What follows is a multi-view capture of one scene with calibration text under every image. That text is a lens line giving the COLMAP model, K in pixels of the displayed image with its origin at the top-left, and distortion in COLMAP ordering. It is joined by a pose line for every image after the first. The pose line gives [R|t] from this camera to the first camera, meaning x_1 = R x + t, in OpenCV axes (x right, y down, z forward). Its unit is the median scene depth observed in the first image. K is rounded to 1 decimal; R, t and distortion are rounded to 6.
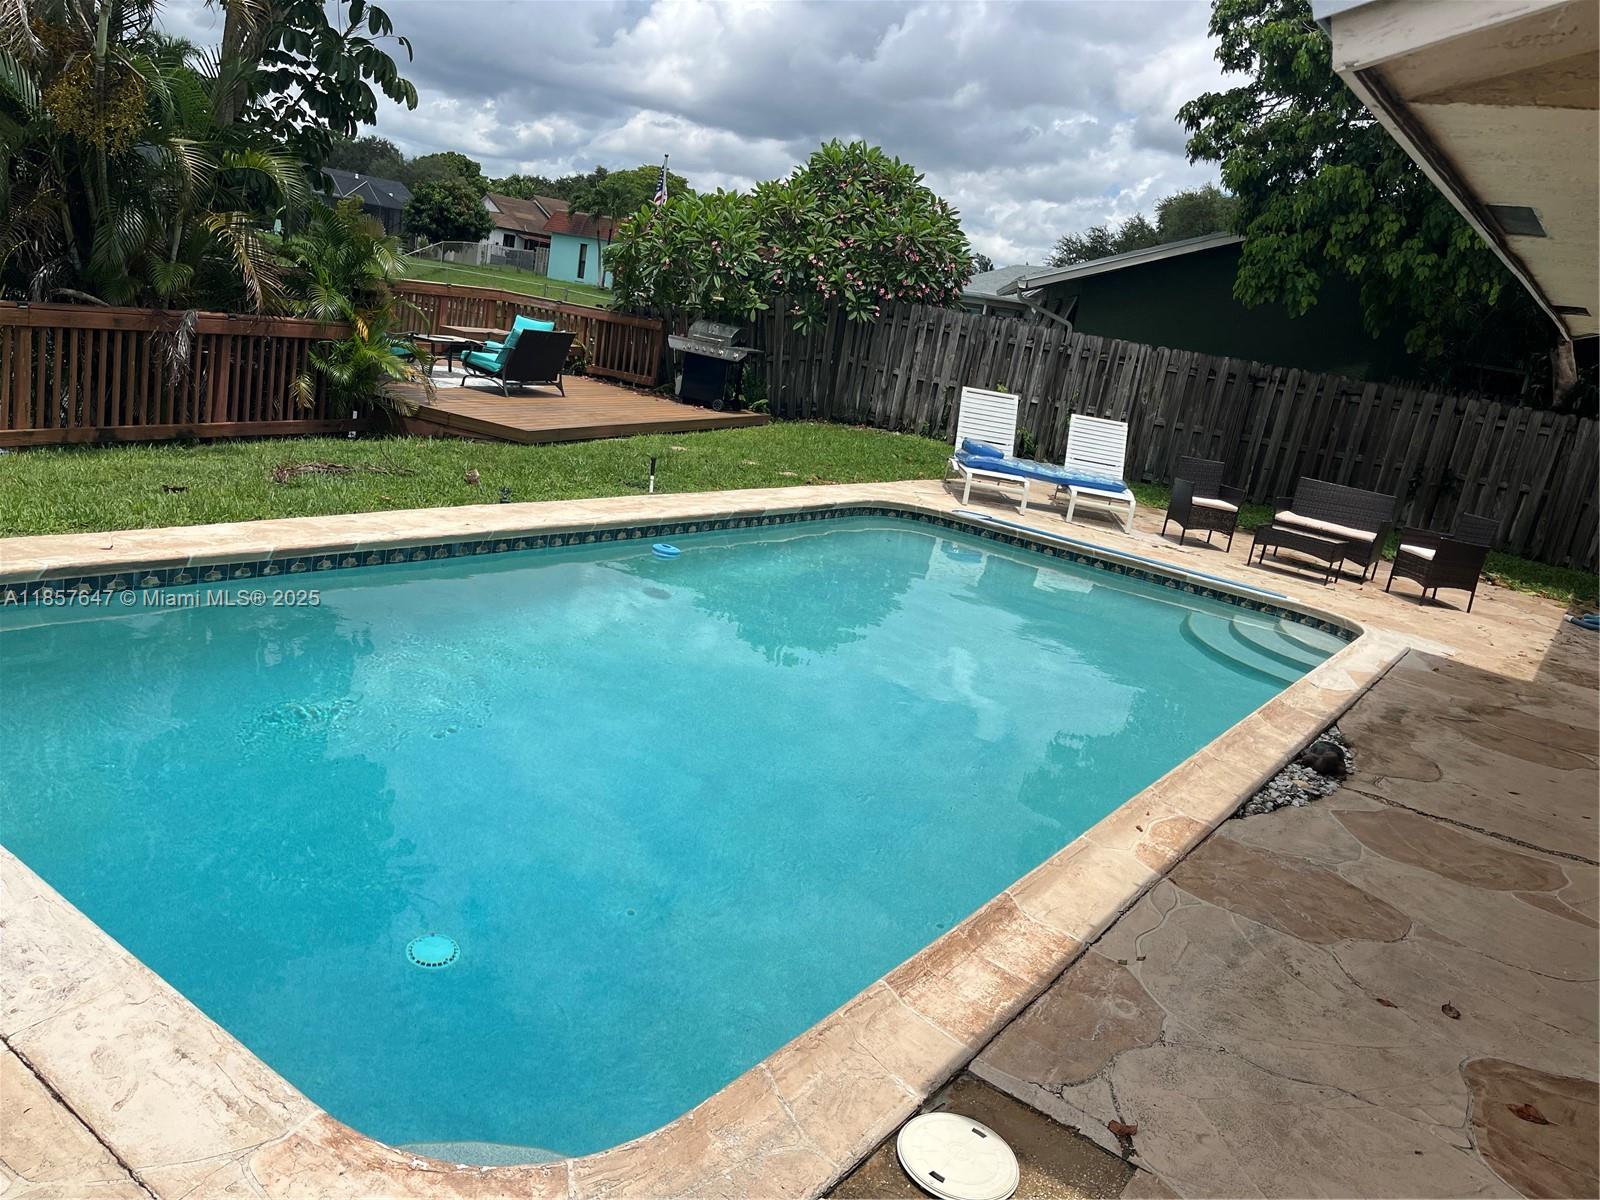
lens RADIAL K [[1200.7, 0, 796.3], [0, 1200.7, 604.3], [0, 0, 1]] dist [0.015243, -0.023962]
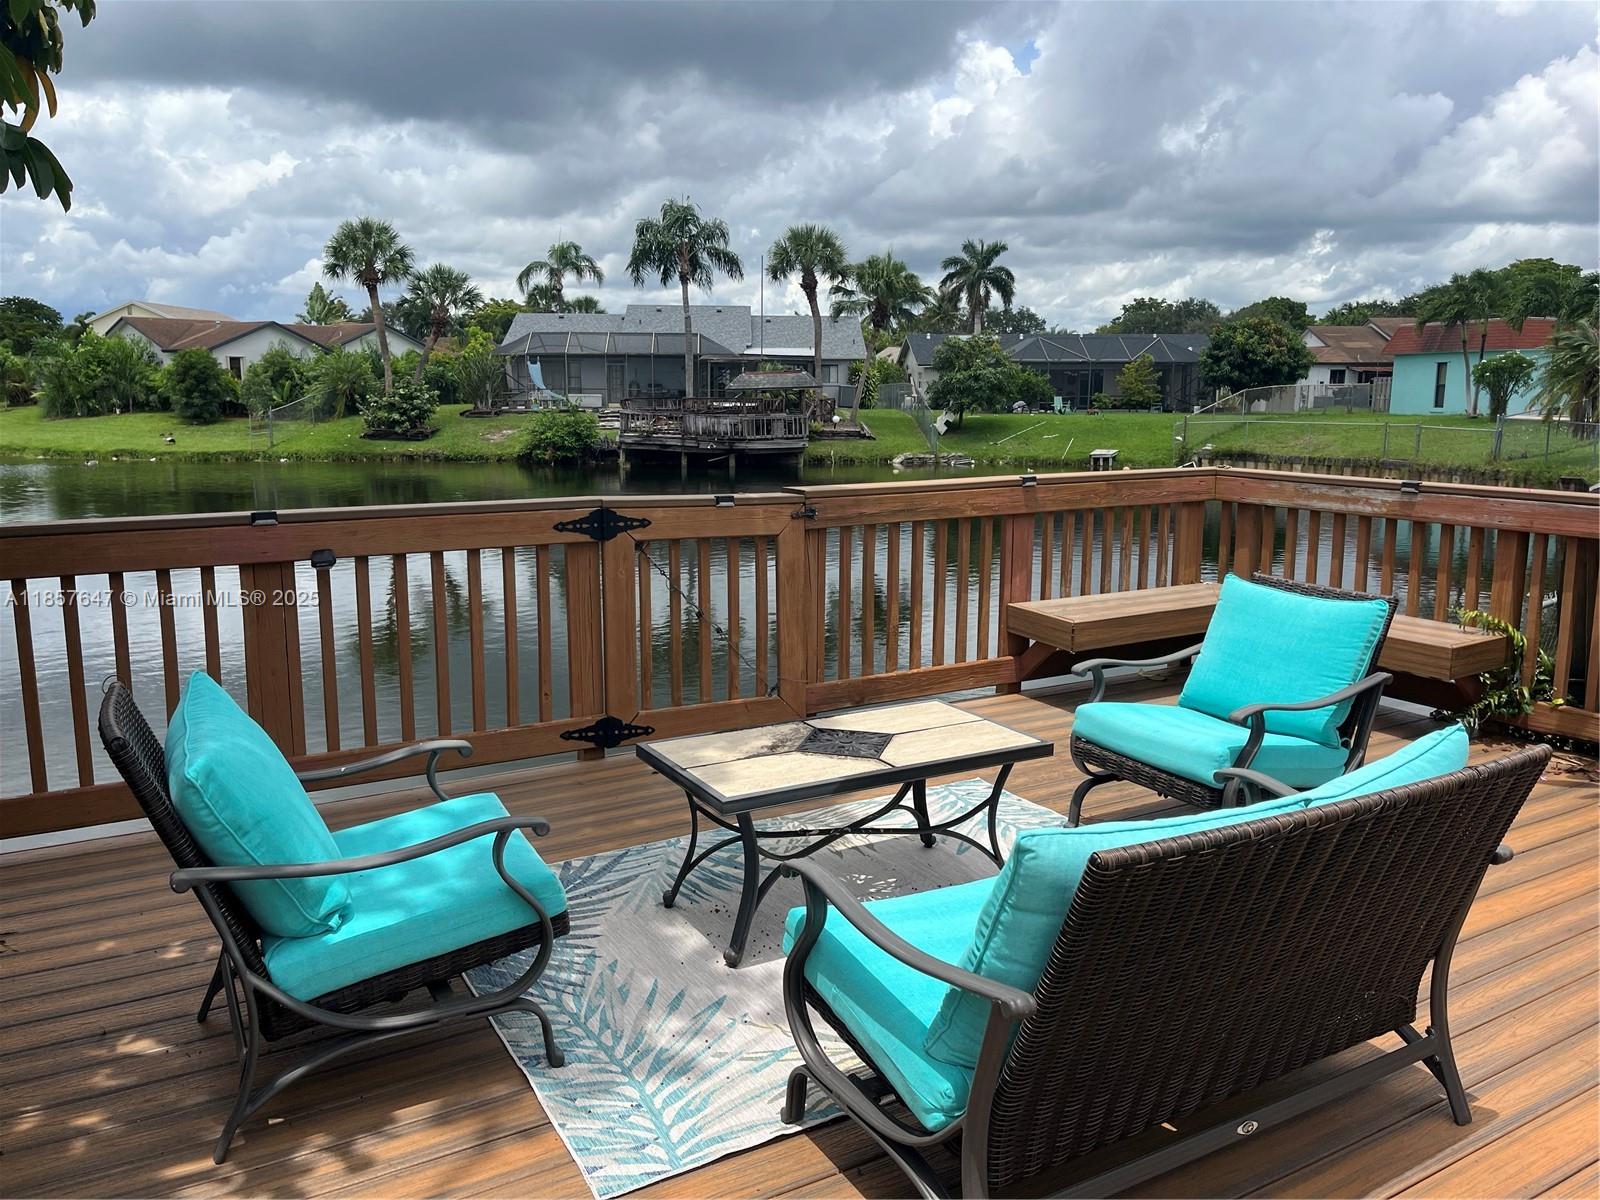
lens RADIAL K [[1200.7, 0, 788.1], [0, 1200.7, 586.6], [0, 0, 1]] dist [0.015243, -0.023962]
pose [[0.780379, -0.061158, -0.622309, -0.036829], [-0.028906, 0.990613, -0.133602, -0.050342], [0.624638, 0.122249, 0.771286, 0.187414]]
